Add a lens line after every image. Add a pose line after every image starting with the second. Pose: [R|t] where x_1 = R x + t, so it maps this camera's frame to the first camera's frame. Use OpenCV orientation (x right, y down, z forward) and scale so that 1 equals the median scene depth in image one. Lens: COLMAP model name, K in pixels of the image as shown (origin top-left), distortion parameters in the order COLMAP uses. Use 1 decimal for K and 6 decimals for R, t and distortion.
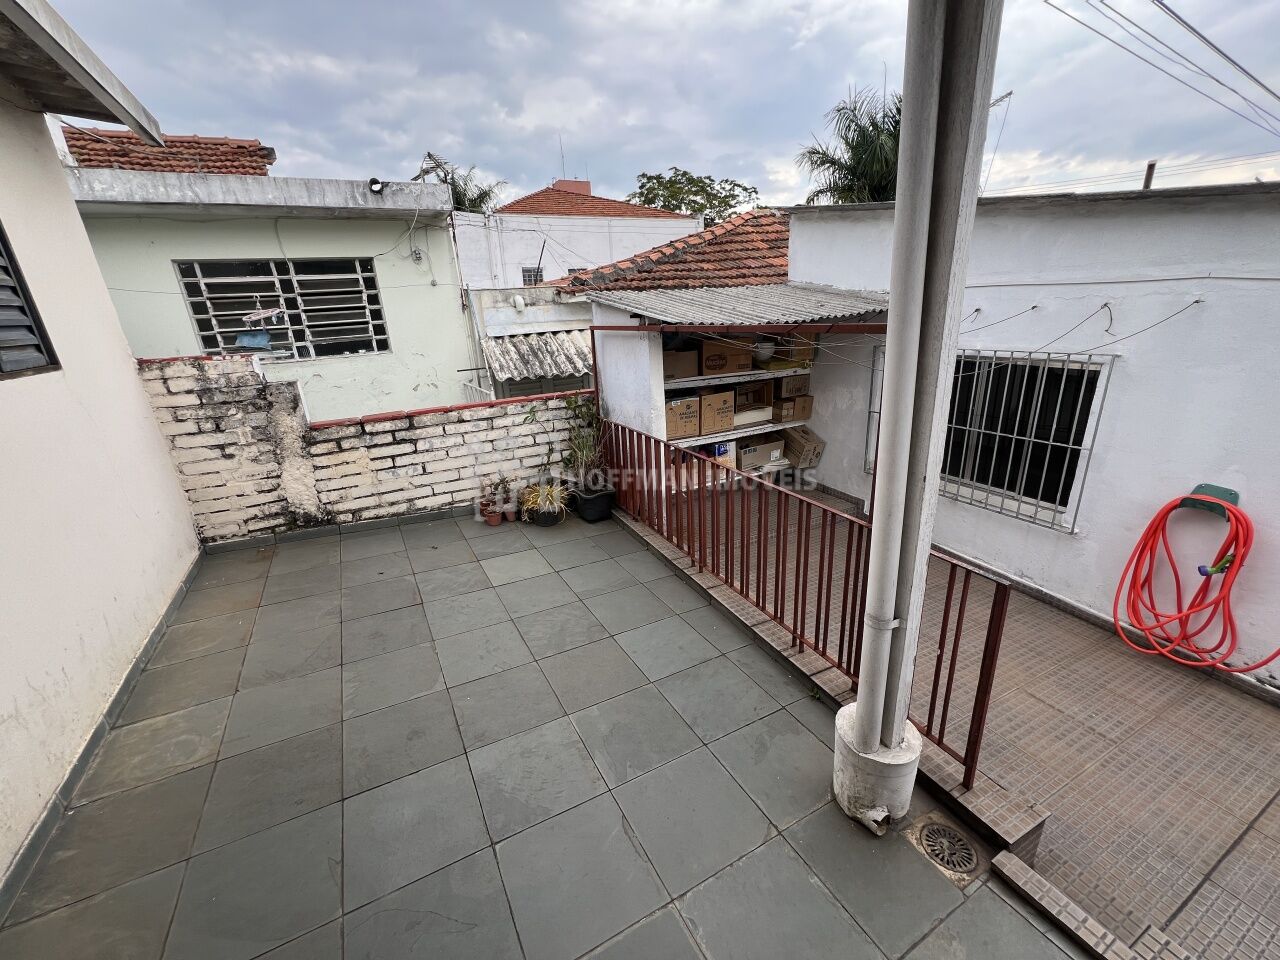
lens RADIAL K [[513.6, 0, 640.0], [0, 513.6, 480.0], [0, 0, 1]] dist [0.000194, -0.000130]
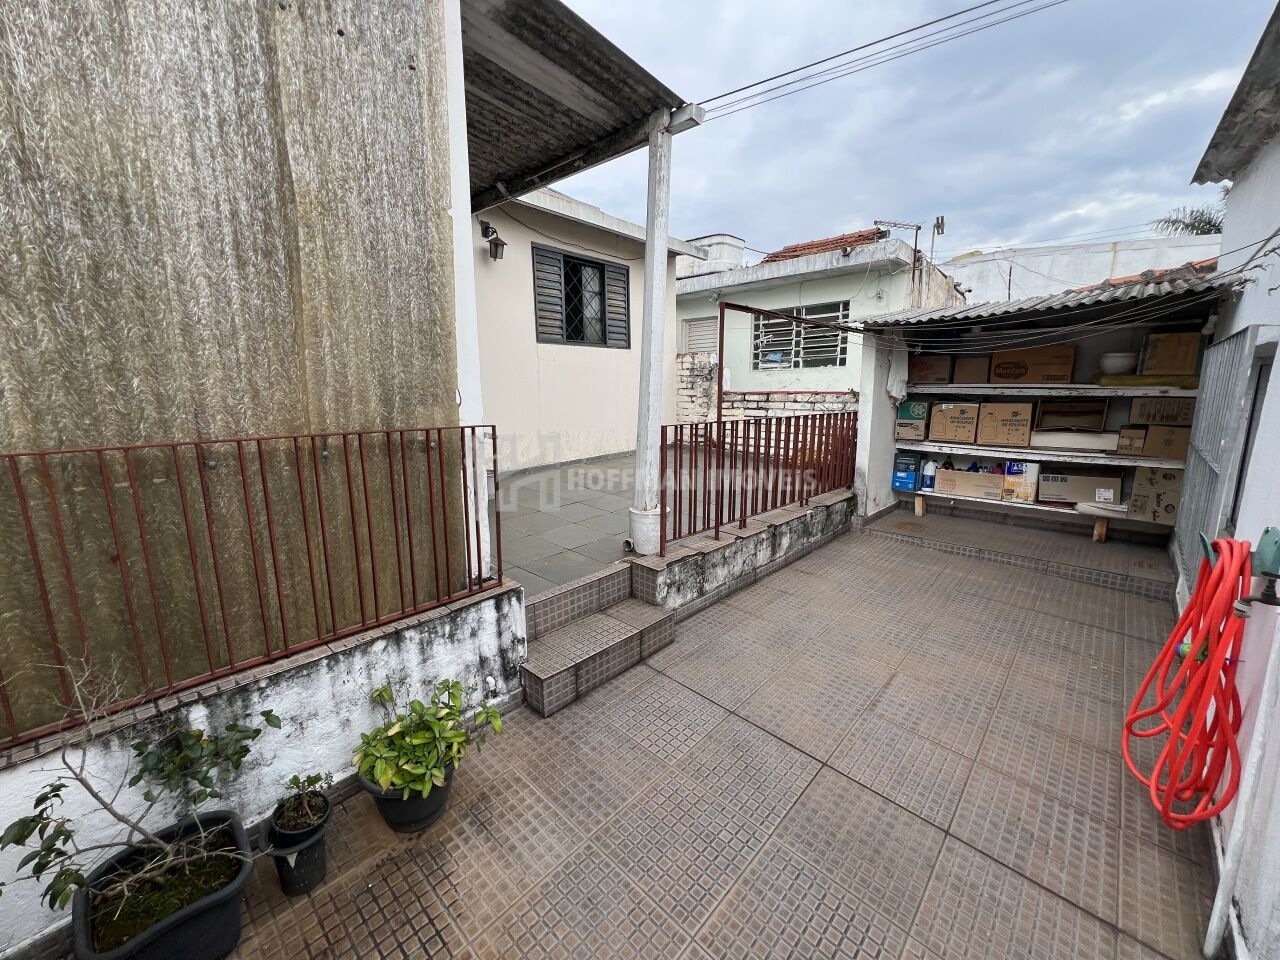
lens RADIAL K [[513.6, 0, 640.0], [0, 513.6, 480.0], [0, 0, 1]] dist [0.000194, -0.000130]
pose [[0.340960, 0.217471, -0.914578, 0.808476], [-0.307080, 0.945271, 0.110288, 0.066372], [0.888509, 0.243245, 0.389081, 0.068543]]
